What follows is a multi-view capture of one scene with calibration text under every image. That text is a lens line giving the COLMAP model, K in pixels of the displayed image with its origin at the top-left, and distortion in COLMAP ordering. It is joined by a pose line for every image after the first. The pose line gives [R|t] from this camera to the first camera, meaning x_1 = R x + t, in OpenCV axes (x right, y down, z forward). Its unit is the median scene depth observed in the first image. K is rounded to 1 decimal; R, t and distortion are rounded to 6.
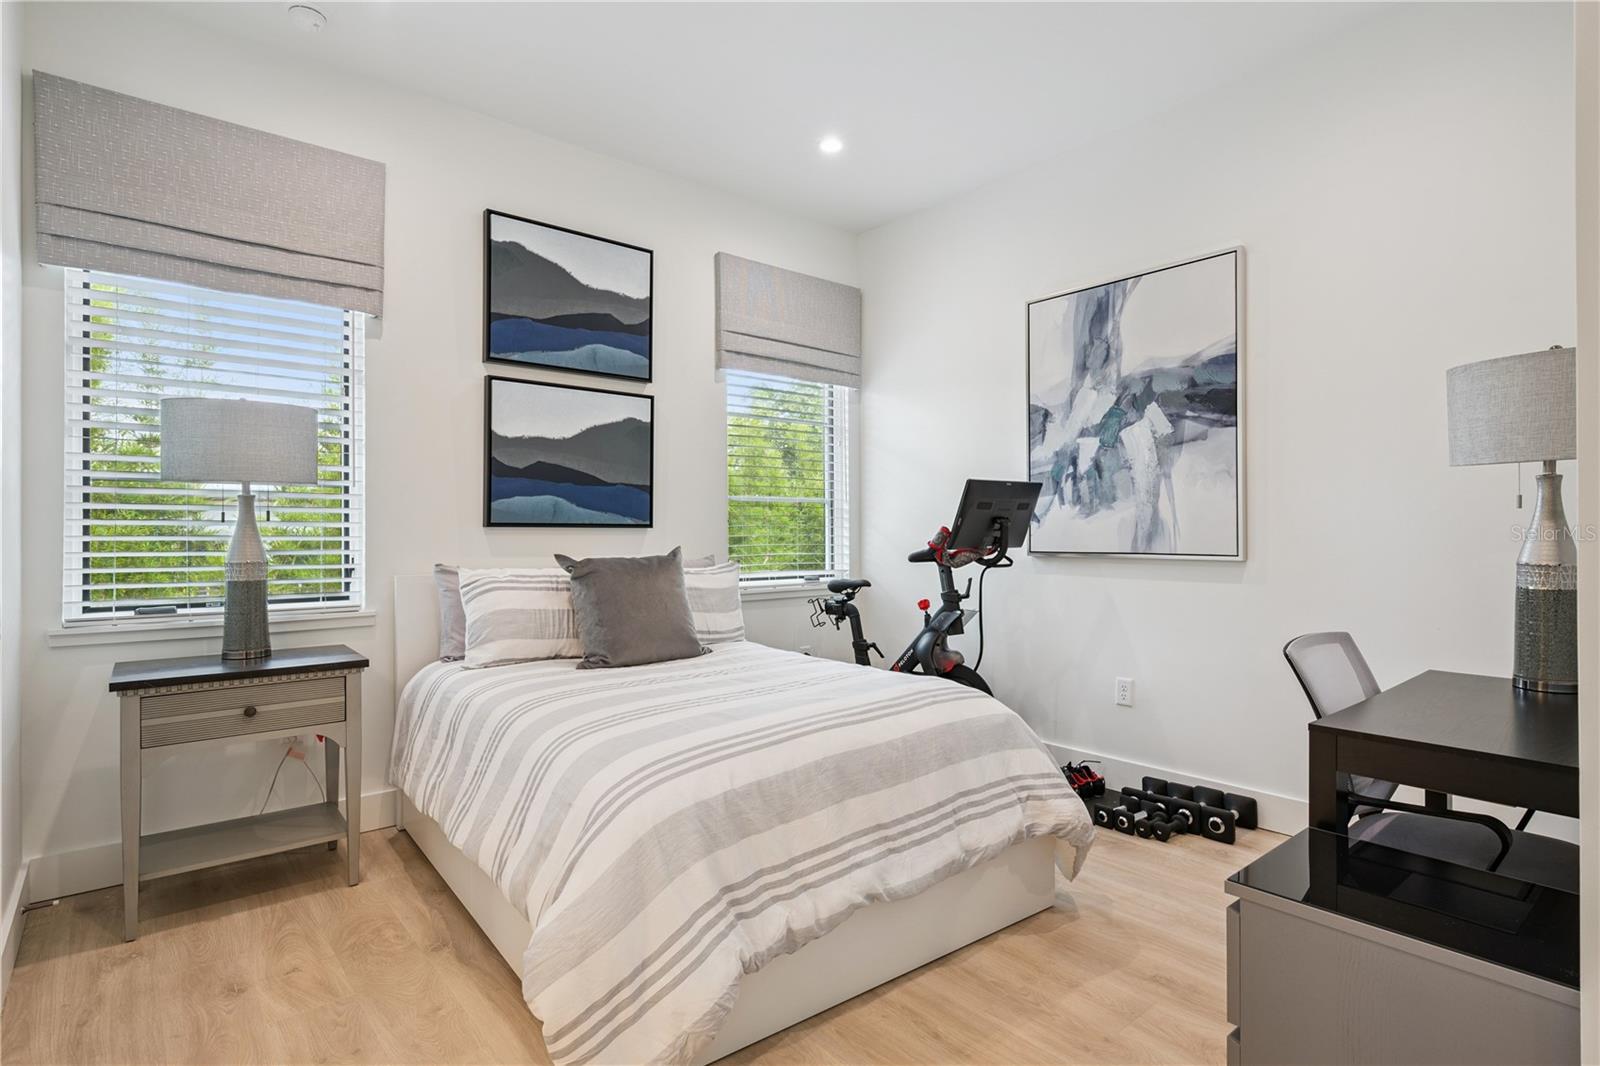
lens RADIAL K [[833.4, 0, 801.2], [0, 833.4, 531.7], [0, 0, 1]] dist [-0.002040, -0.000246]
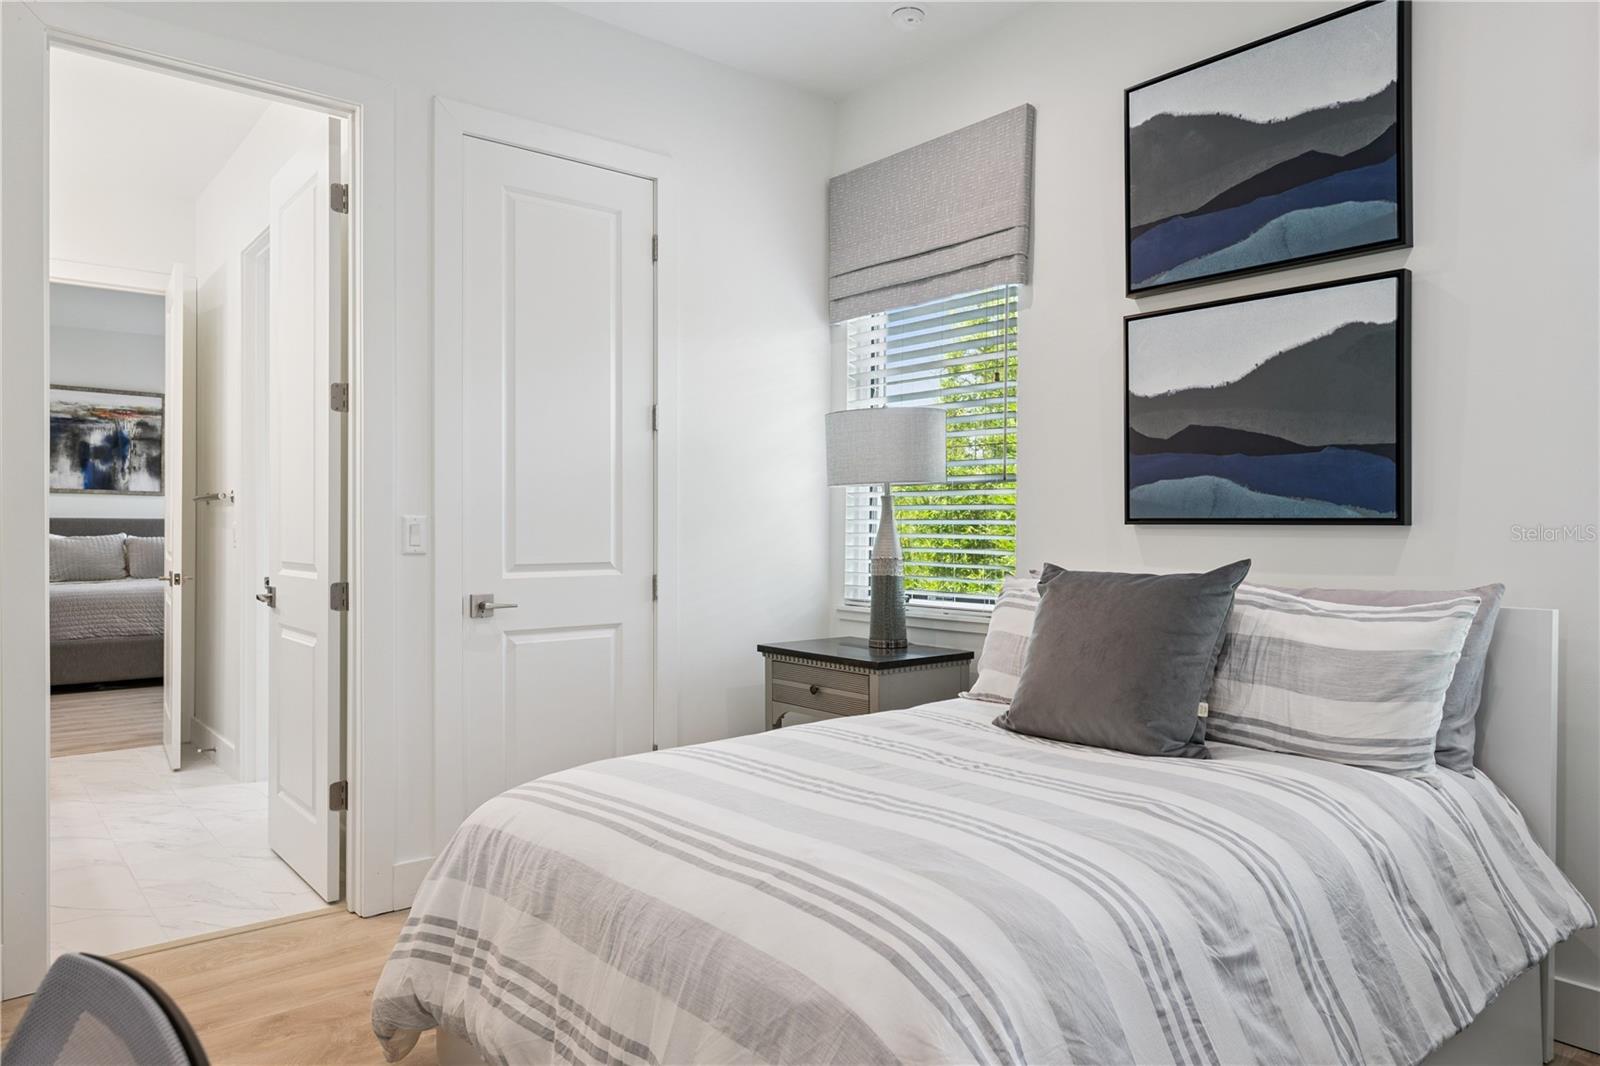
lens RADIAL K [[1037.7, 0, 801.8], [0, 1037.7, 530.7], [0, 0, 1]] dist [0.003677, -0.001050]
pose [[-0.014399, 0.007943, -0.999865, 0.529446], [0.001001, 0.999968, 0.007929, -0.007190], [0.999896, -0.000887, -0.014406, 0.711905]]
